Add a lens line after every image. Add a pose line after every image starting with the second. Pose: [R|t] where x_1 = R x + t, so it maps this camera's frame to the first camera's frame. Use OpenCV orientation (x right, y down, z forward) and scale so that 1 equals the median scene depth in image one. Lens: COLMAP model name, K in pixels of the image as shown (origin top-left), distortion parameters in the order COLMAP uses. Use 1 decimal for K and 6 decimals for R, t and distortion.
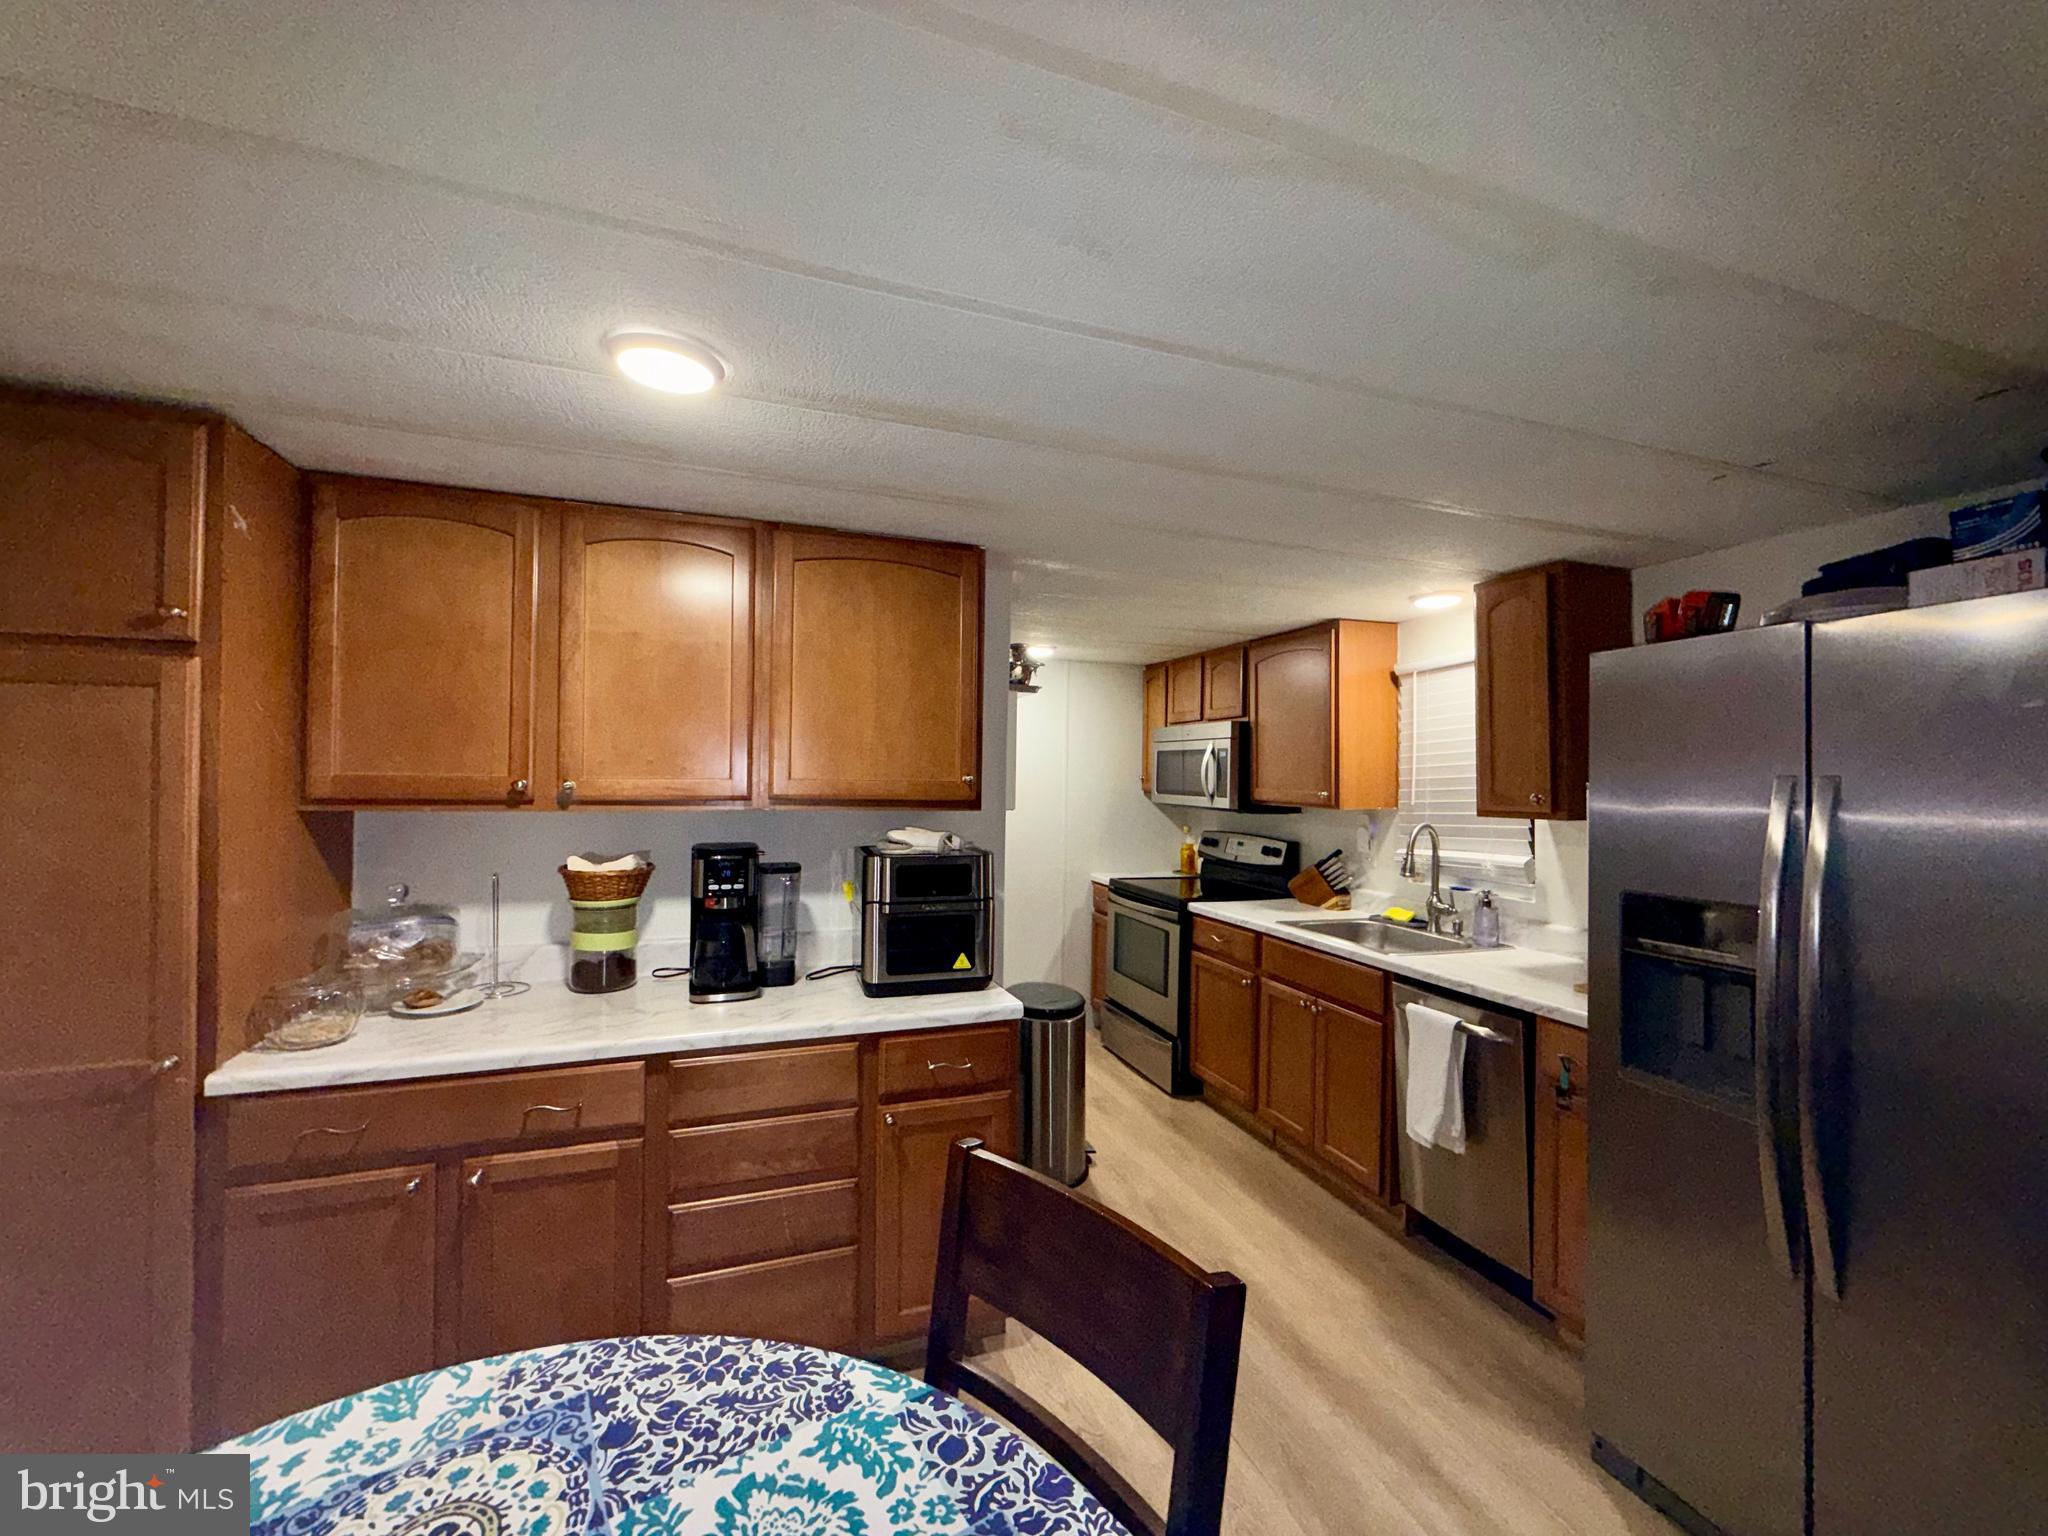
lens RADIAL K [[816.5, 0, 1016.0], [0, 816.5, 762.3], [0, 0, 1]] dist [-0.000334, -0.000292]
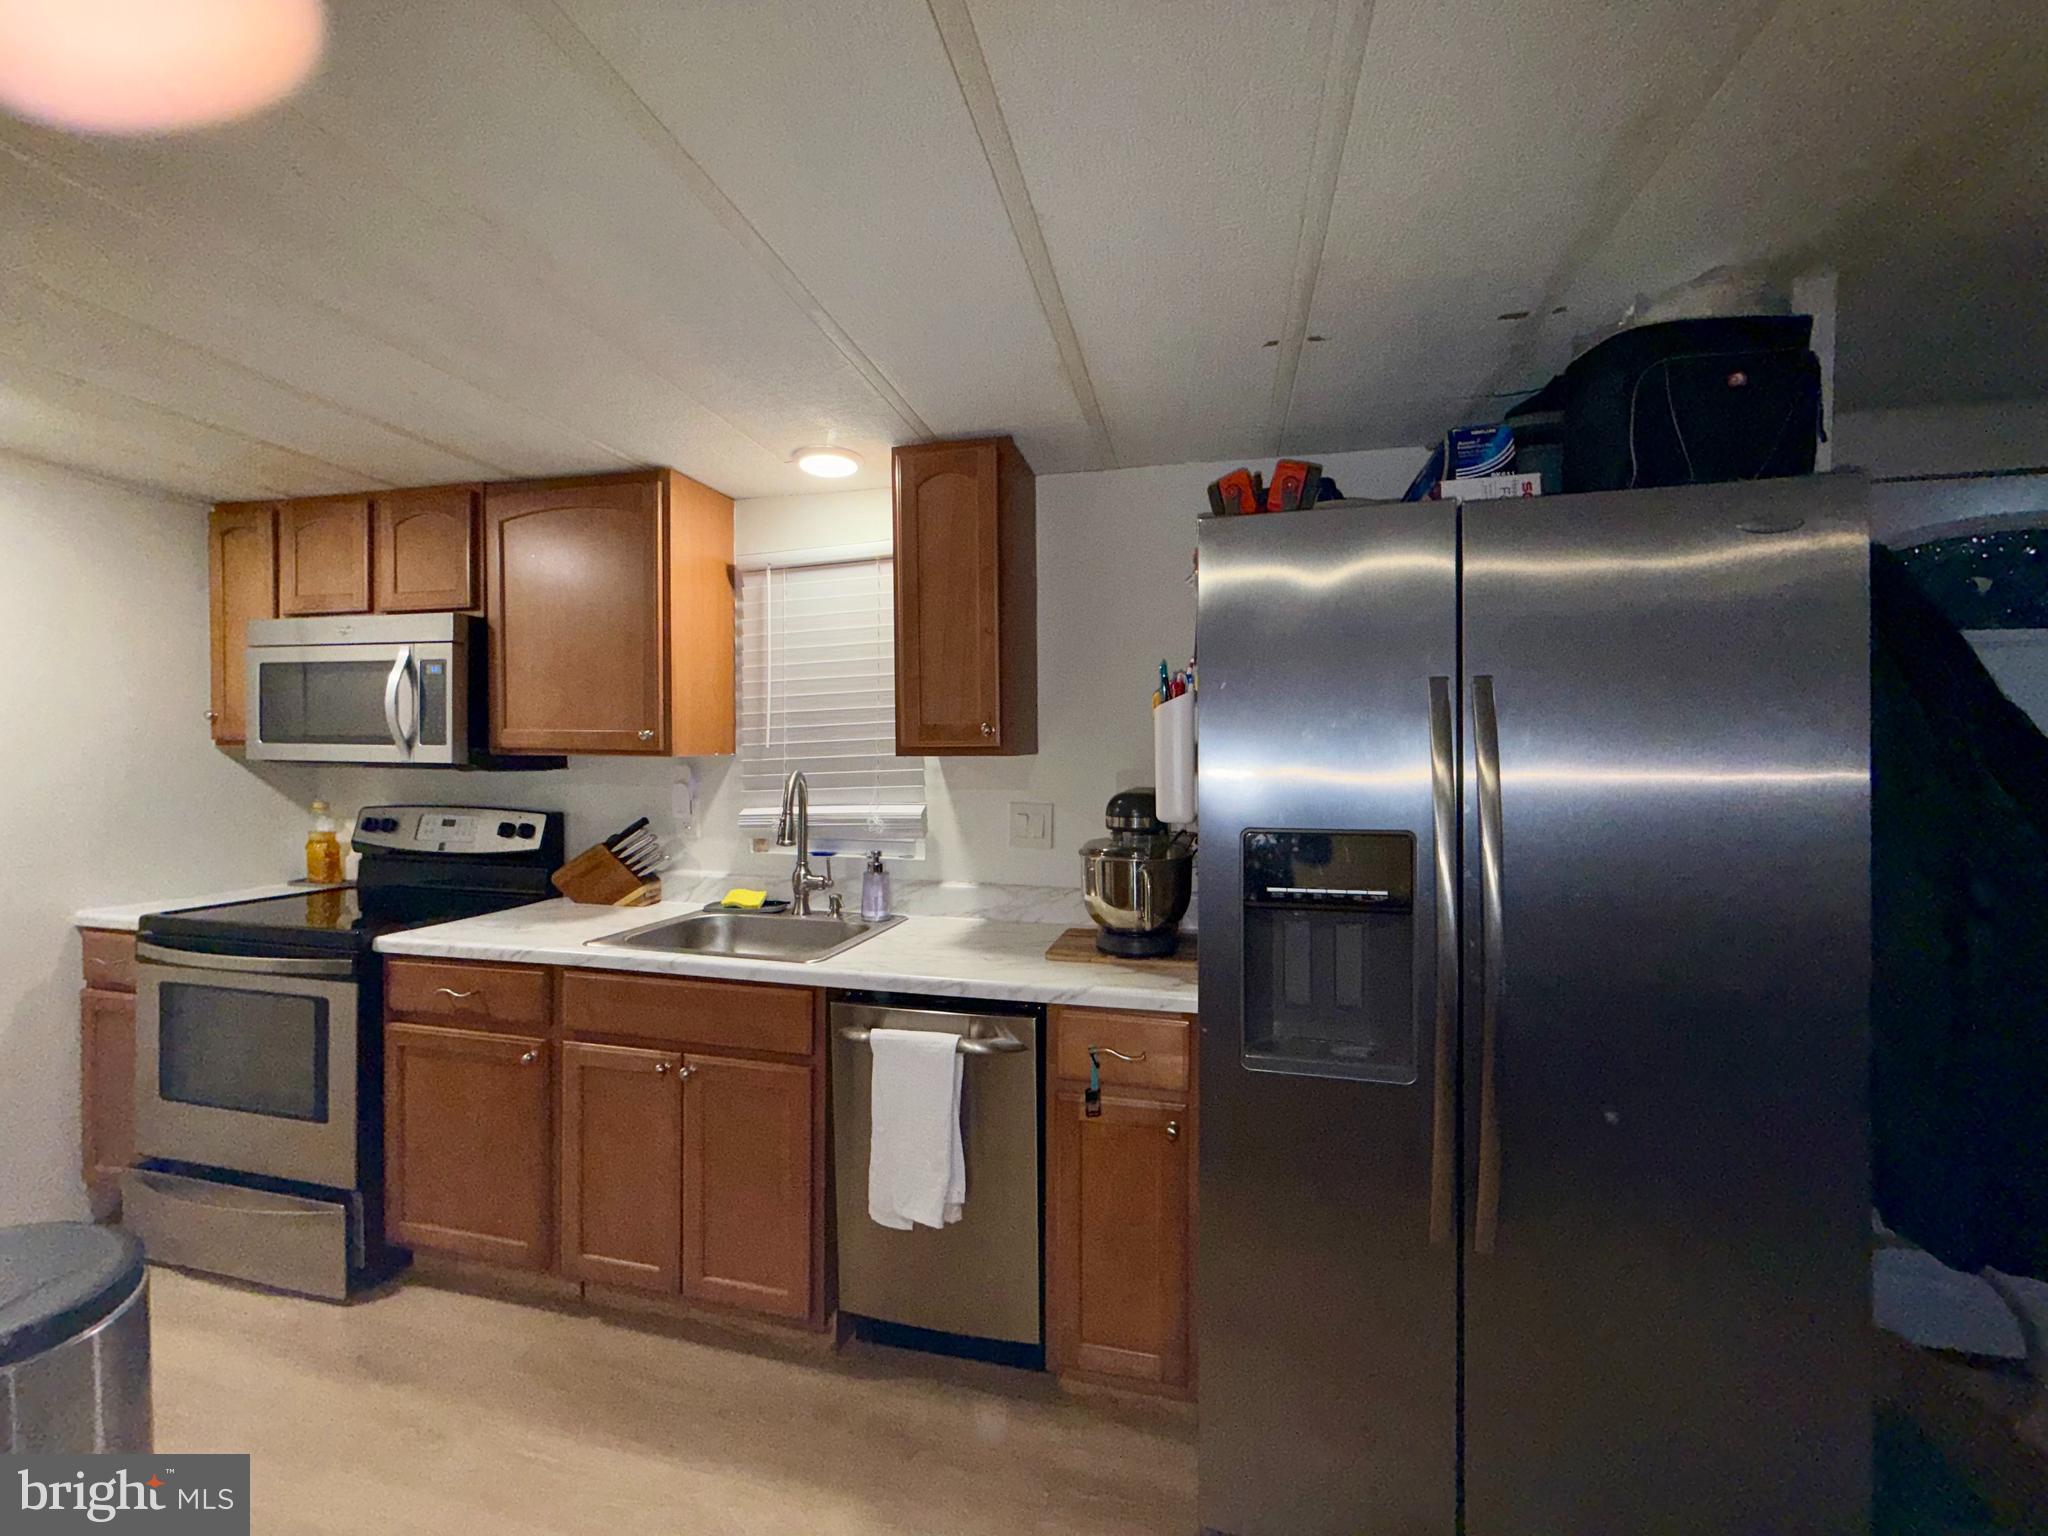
lens RADIAL K [[816.5, 0, 1021.0], [0, 816.5, 765.6], [0, 0, 1]] dist [-0.000334, -0.000292]
pose [[0.539259, -0.023984, 0.841799, -0.012588], [-0.013637, 0.999215, 0.037205, 0.035102], [-0.842030, -0.031542, 0.538508, 0.385120]]
